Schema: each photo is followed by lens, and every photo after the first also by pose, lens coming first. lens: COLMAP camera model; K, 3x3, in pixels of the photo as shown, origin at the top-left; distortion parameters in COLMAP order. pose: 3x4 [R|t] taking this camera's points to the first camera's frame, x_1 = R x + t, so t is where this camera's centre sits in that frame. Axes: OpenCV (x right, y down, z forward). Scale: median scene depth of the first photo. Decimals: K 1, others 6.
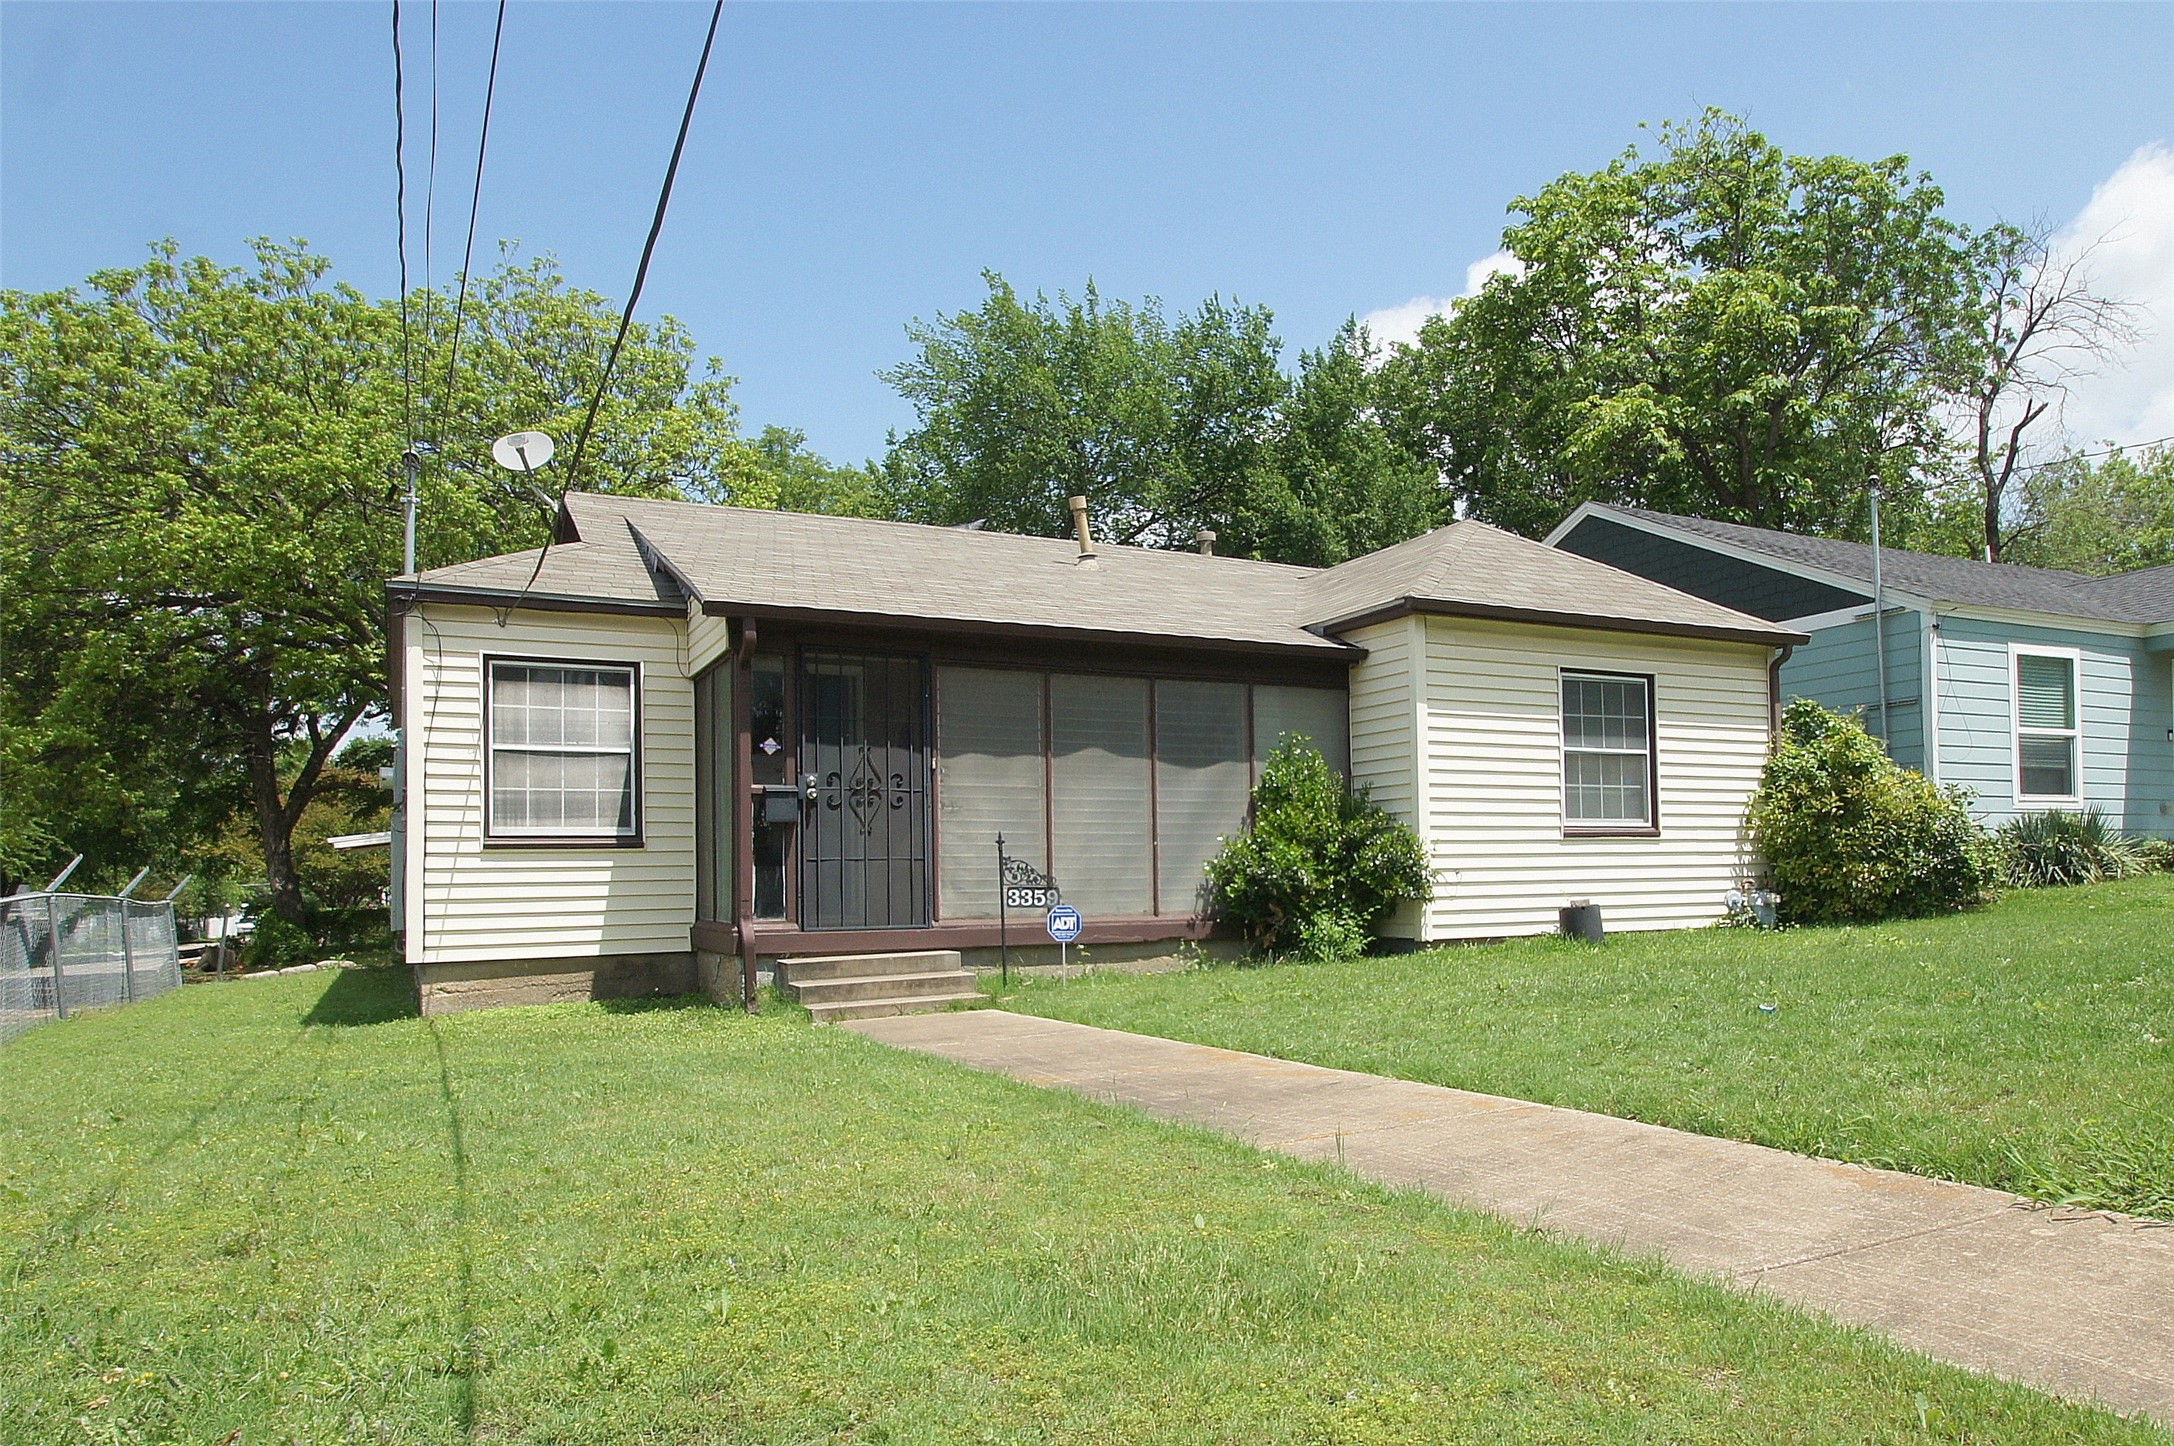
lens RADIAL K [[1396.9, 0, 1087.2], [0, 1396.9, 852.5], [0, 0, 1]] dist [-0.017746, 0.000201]
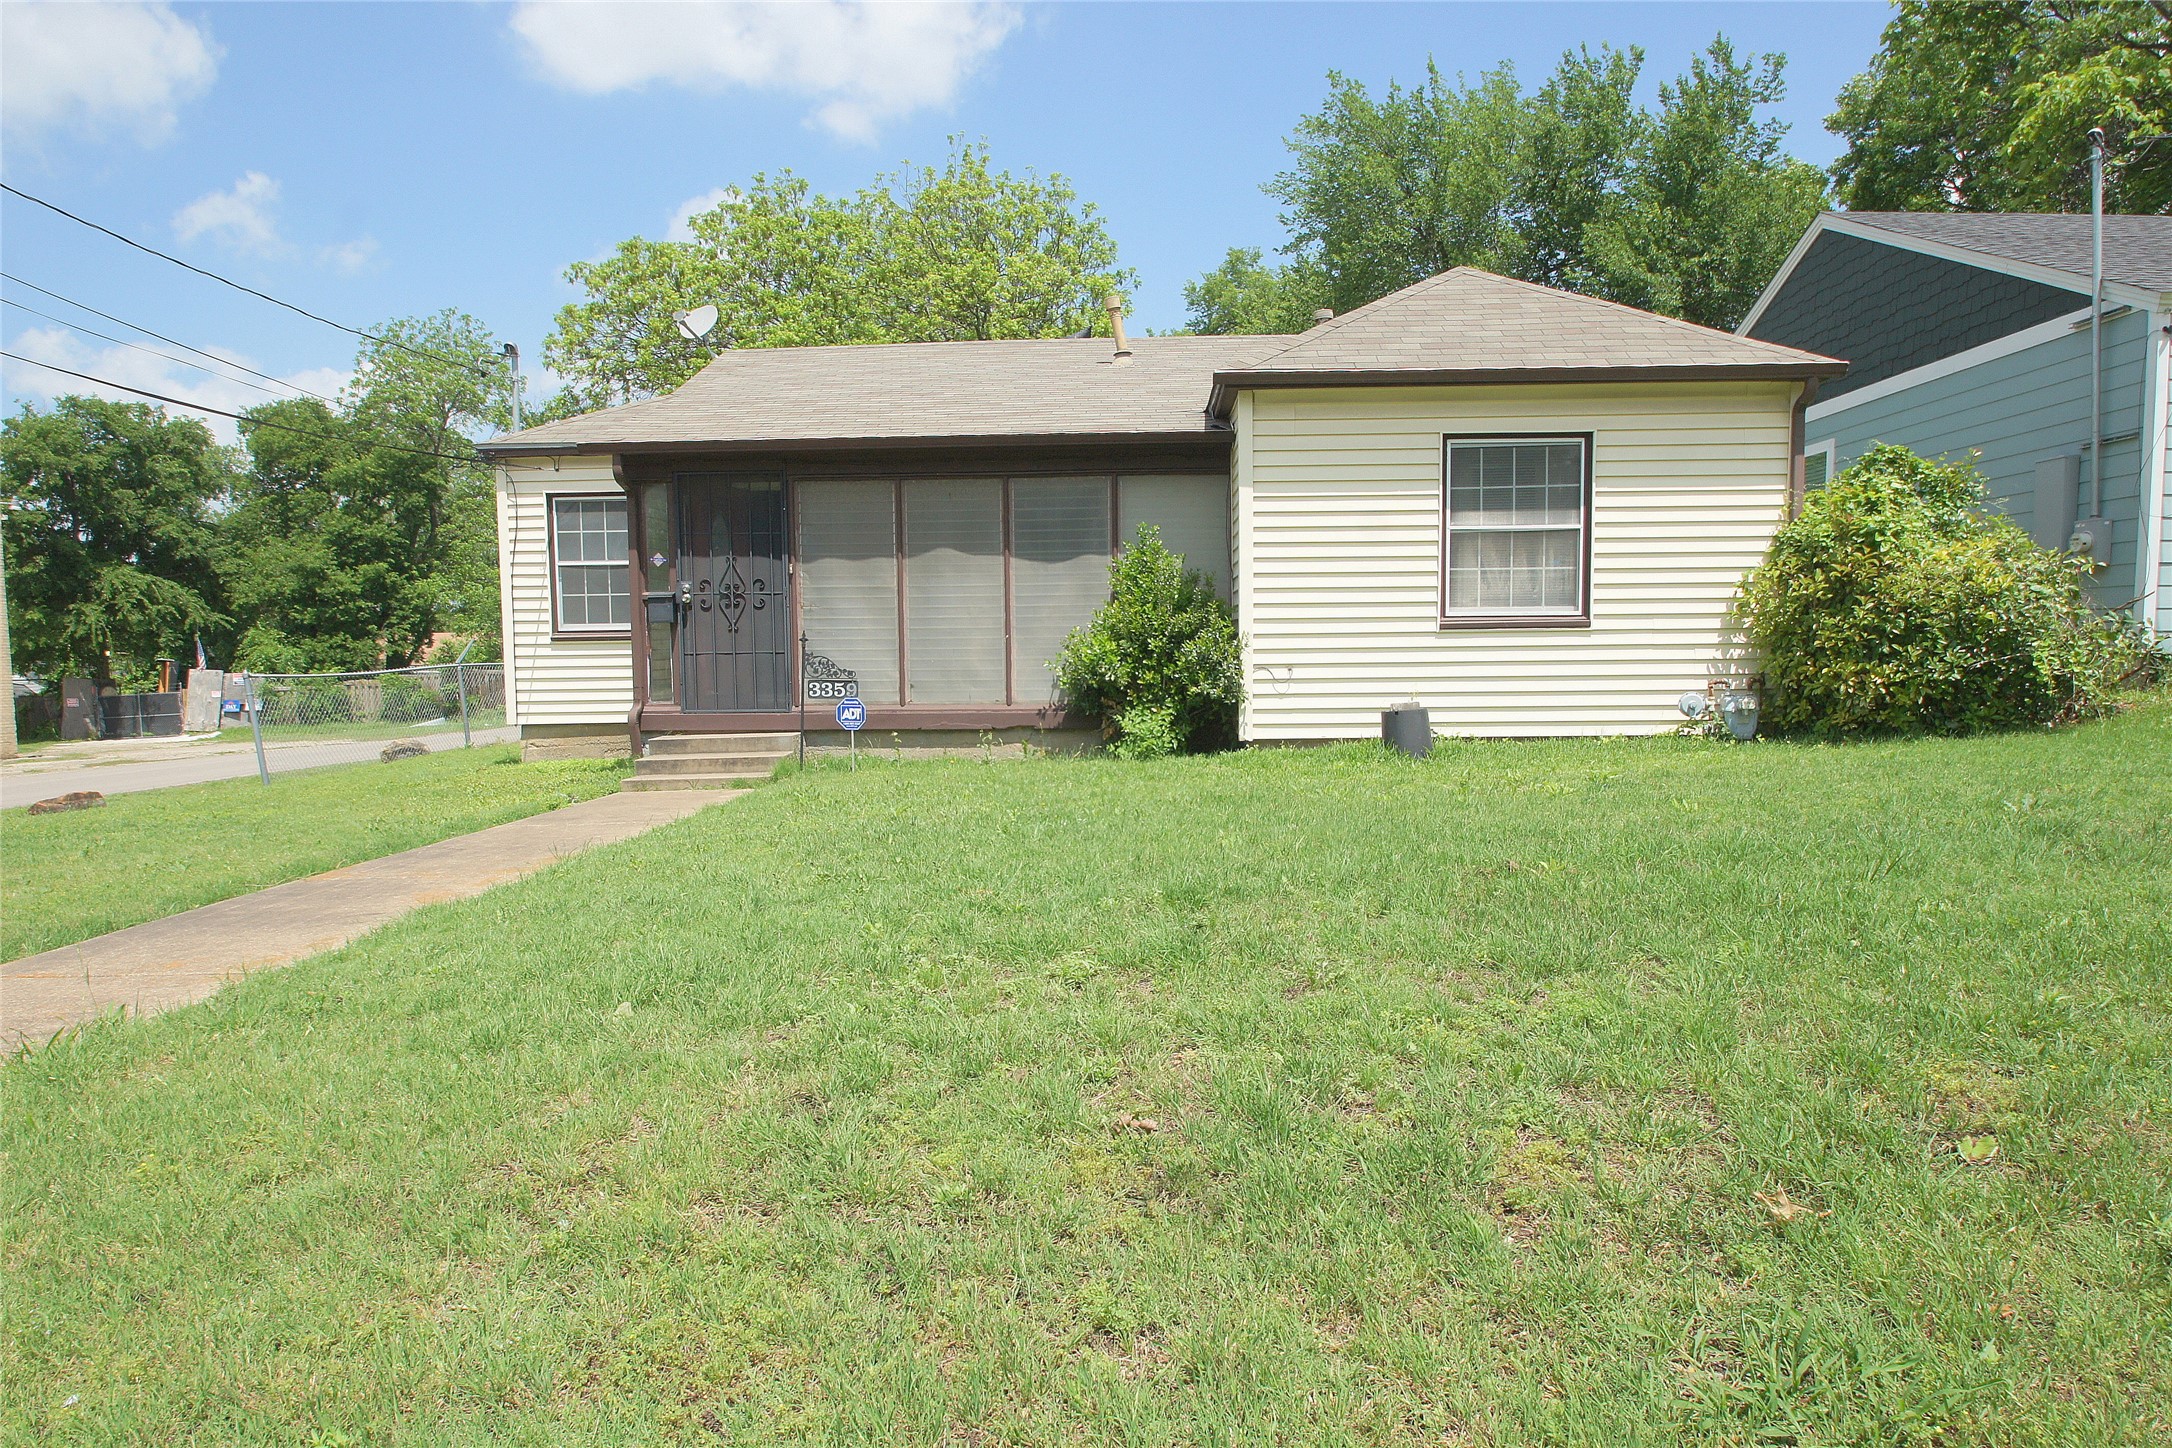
lens RADIAL K [[1160.7, 0, 1086.0], [0, 1160.7, 724.0], [0, 0, 1]] dist [-0.029523, -0.001986]
pose [[0.878379, 0.039505, -0.476330, 0.497403], [0.009255, 0.994986, 0.099588, -0.026232], [0.477876, -0.091885, 0.873609, 0.245498]]
